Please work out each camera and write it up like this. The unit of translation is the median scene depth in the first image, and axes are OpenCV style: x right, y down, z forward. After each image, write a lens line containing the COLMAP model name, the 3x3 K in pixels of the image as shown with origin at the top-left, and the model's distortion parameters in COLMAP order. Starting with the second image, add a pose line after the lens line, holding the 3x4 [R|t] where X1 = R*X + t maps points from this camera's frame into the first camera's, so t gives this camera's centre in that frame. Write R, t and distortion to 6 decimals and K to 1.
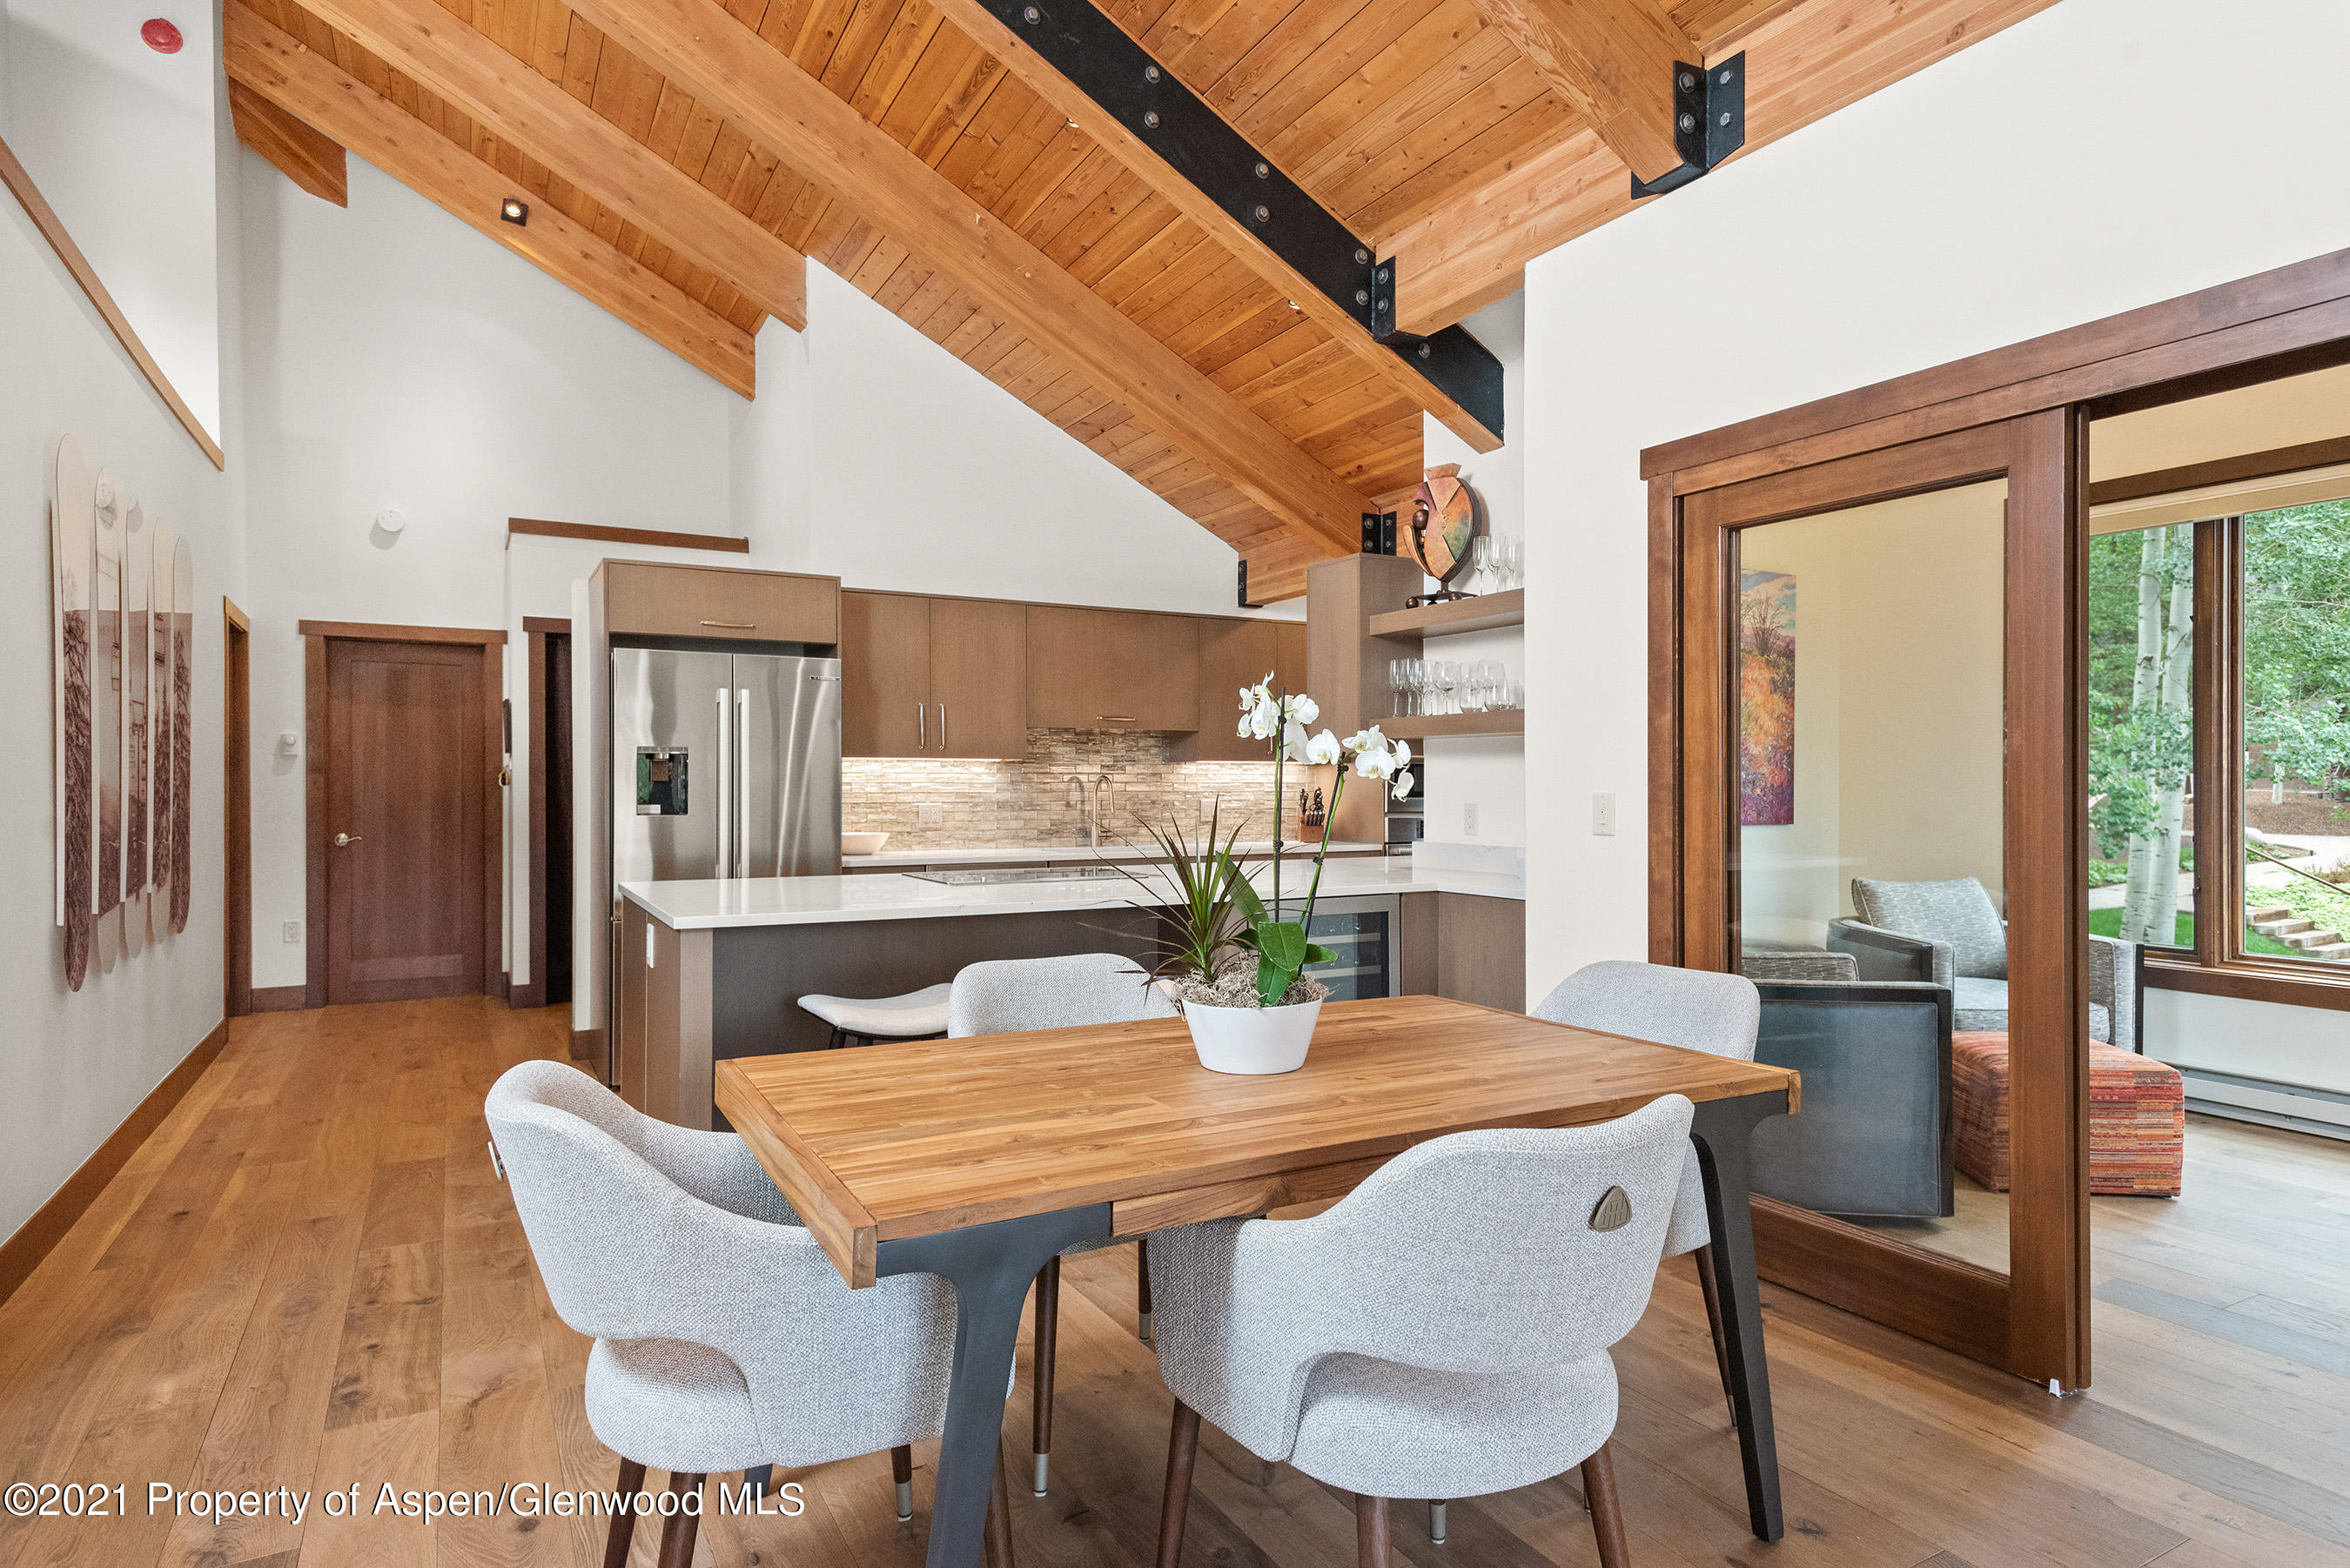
lens RADIAL K [[1297.6, 0, 1175.0], [0, 1297.6, 784.0], [0, 0, 1]] dist [0.000603, -0.000460]
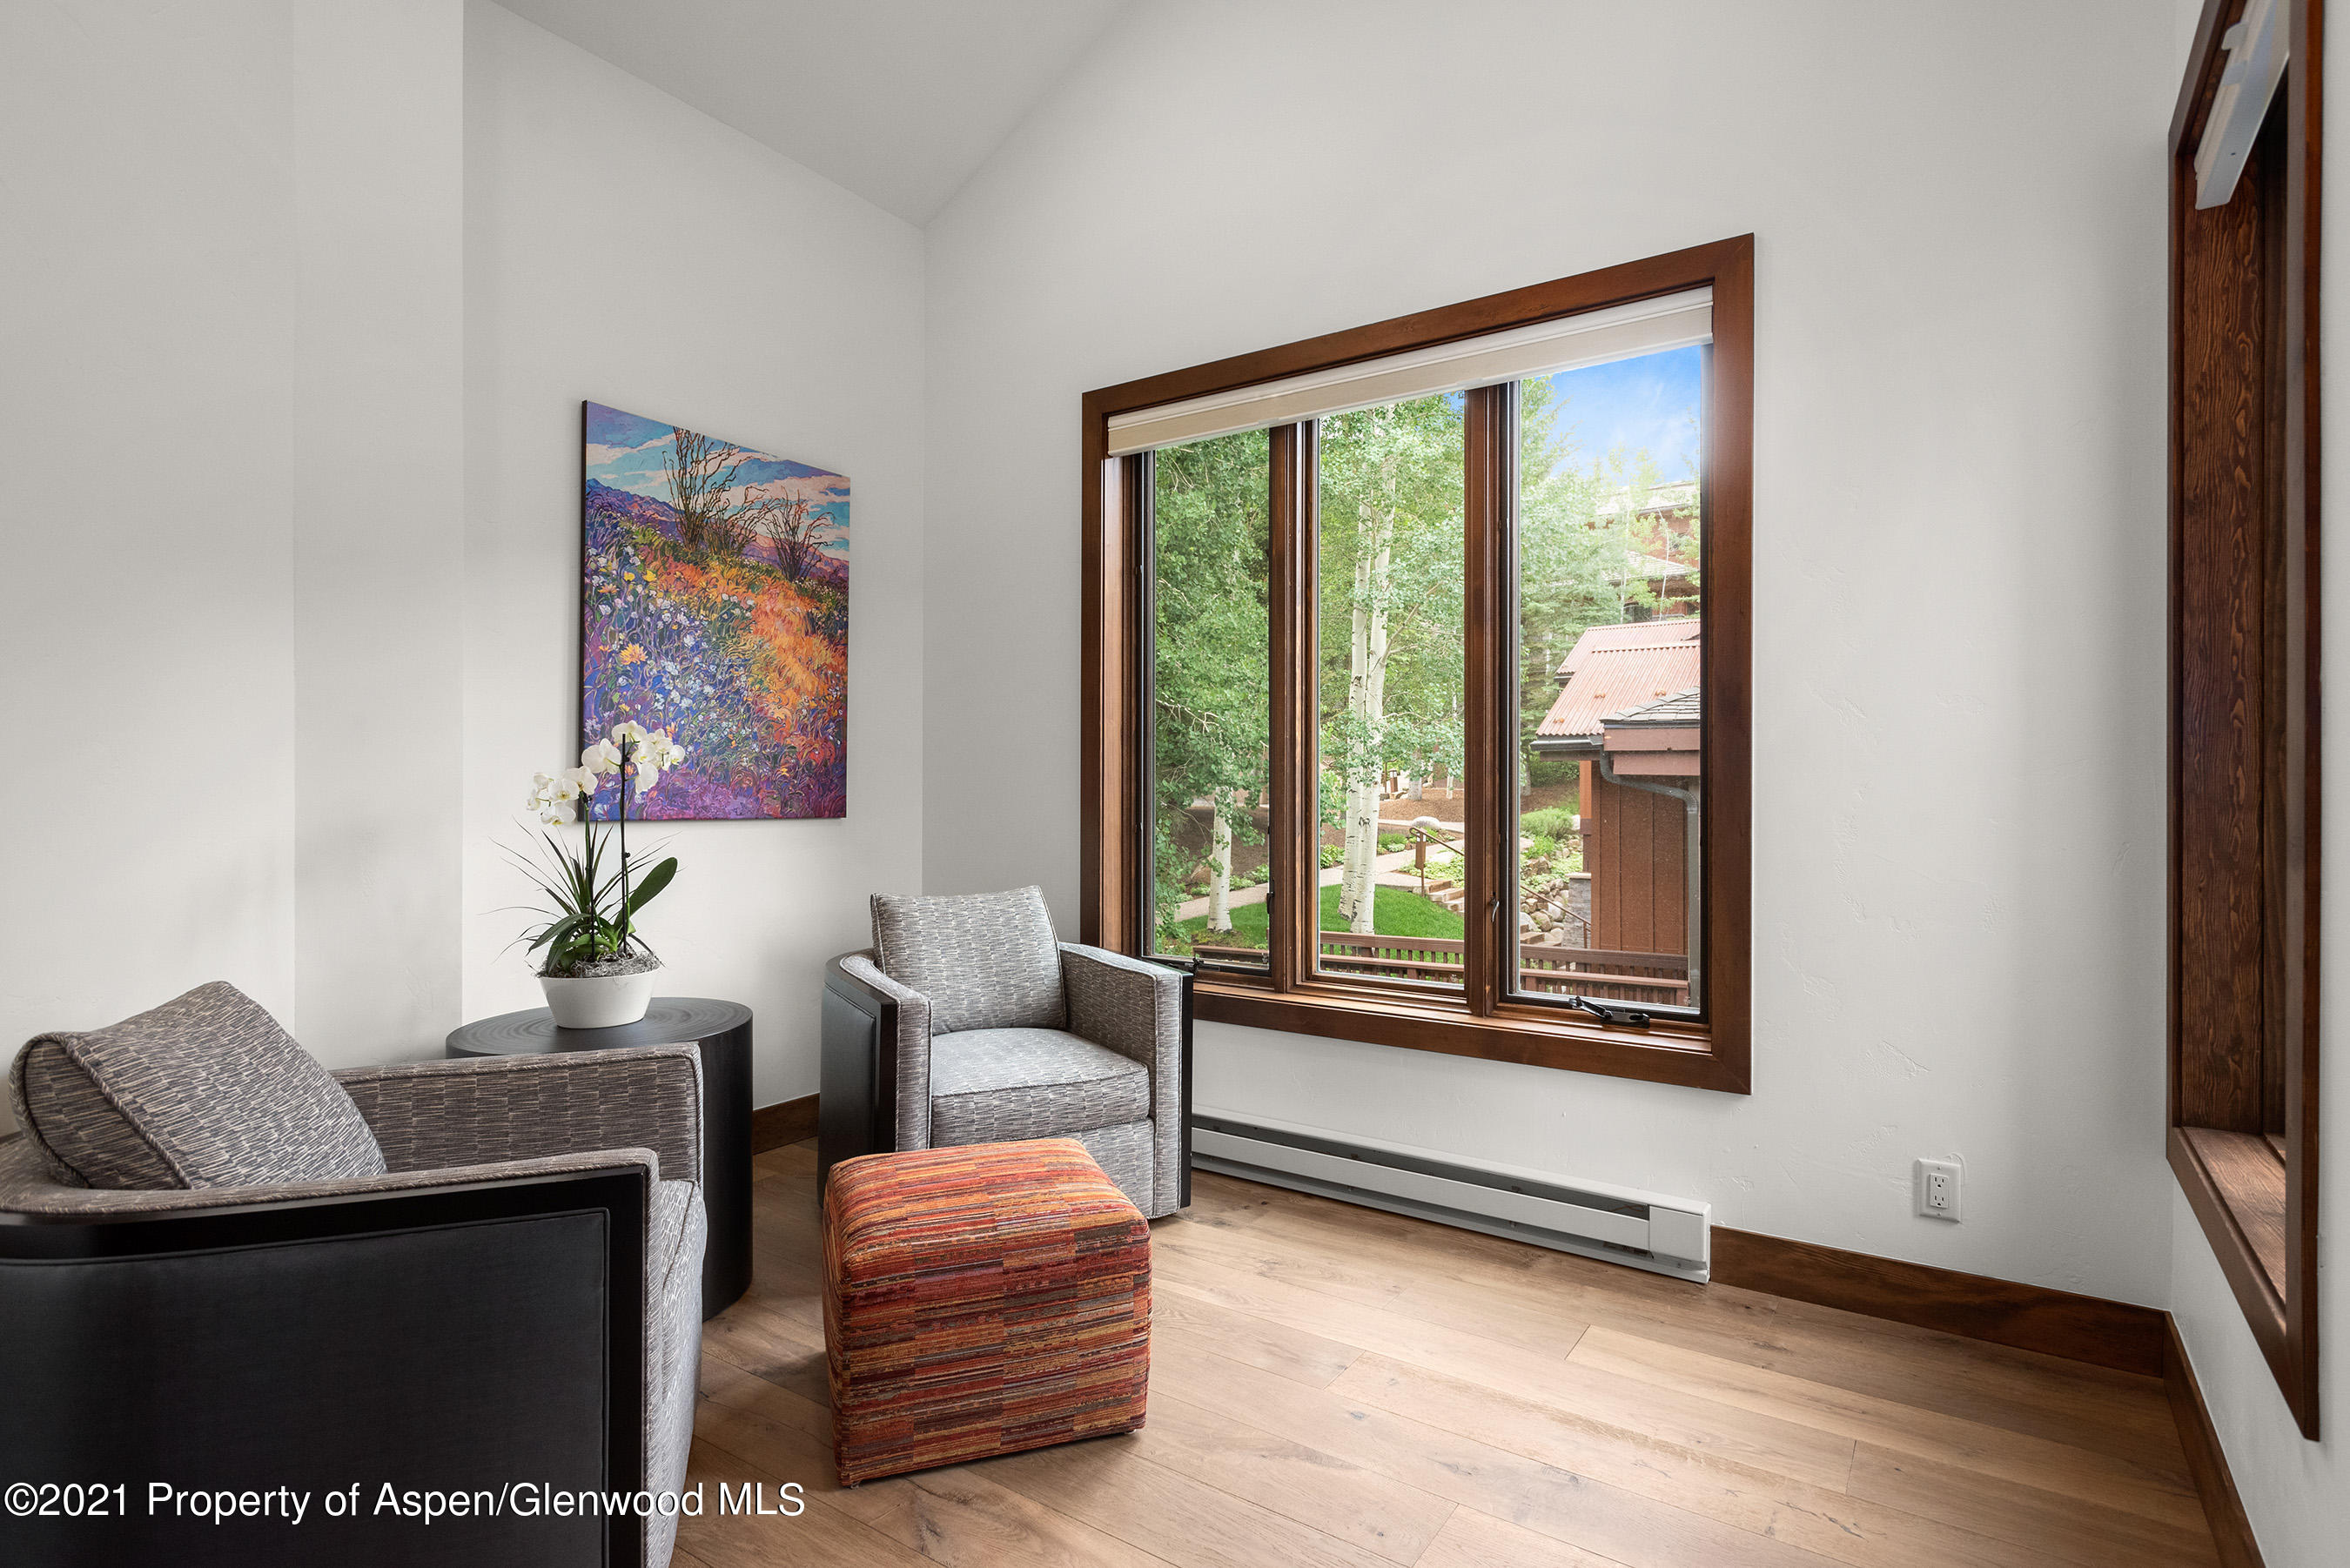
lens RADIAL K [[1176.9, 0, 1177.6], [0, 1176.9, 796.3], [0, 0, 1]] dist [0.002632, 0.000006]
pose [[0.892122, -0.000665, 0.451795, 0.350337], [-0.004040, 0.999947, 0.009449, 0.012356], [-0.451777, -0.010255, 0.892072, 0.328688]]
